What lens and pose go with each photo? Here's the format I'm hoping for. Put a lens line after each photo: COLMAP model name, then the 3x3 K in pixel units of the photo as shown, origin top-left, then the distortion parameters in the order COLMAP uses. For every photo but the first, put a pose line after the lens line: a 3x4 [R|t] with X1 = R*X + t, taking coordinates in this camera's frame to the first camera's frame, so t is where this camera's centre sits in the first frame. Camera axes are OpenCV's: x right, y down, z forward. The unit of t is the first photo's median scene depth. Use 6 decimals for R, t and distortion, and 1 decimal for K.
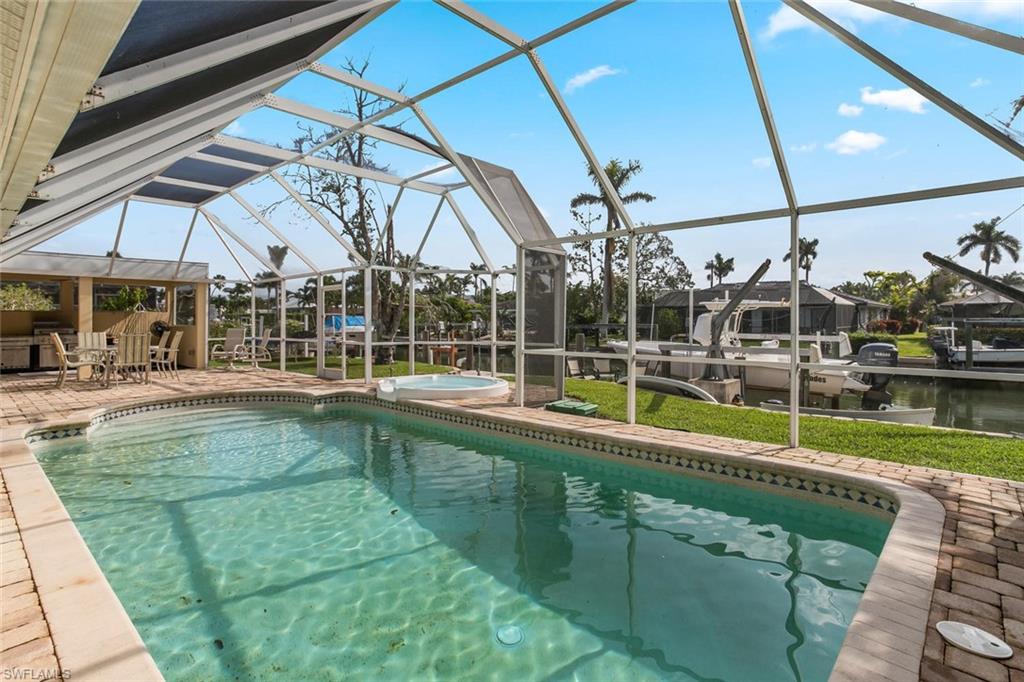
lens RADIAL K [[527.4, 0, 511.4], [0, 527.4, 339.3], [0, 0, 1]] dist [-0.000066, 0.000356]
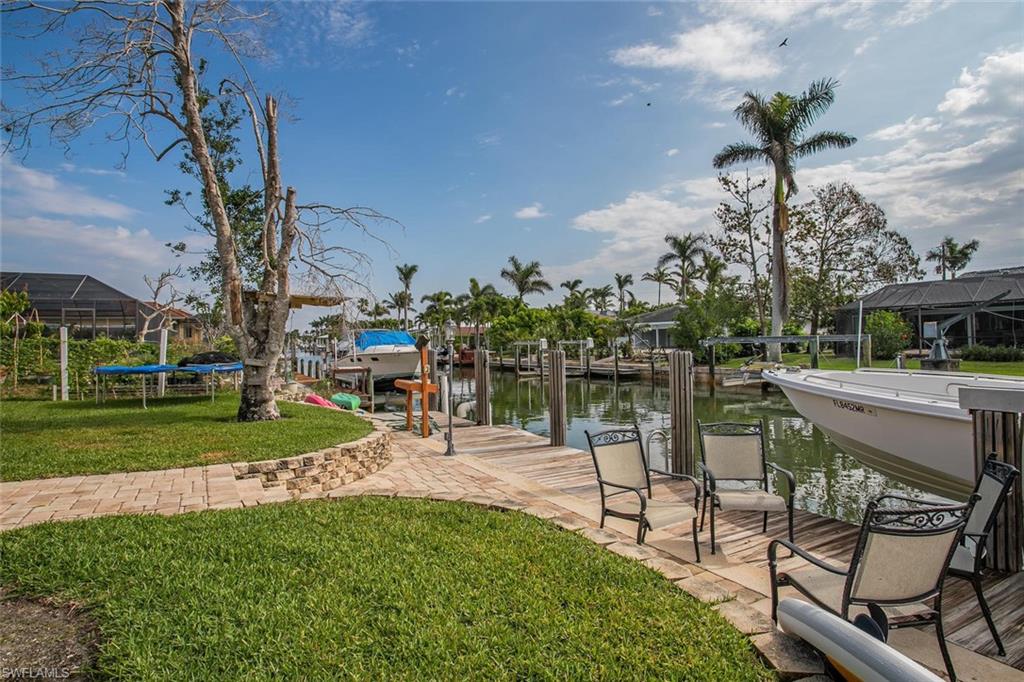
lens RADIAL K [[529.6, 0, 517.0], [0, 529.6, 332.4], [0, 0, 1]] dist [-0.028176, 0.000843]
pose [[0.956576, -0.020702, -0.290748, 0.054105], [0.005847, 0.998637, -0.051870, -0.002395], [0.291425, 0.047918, 0.955393, 0.256318]]
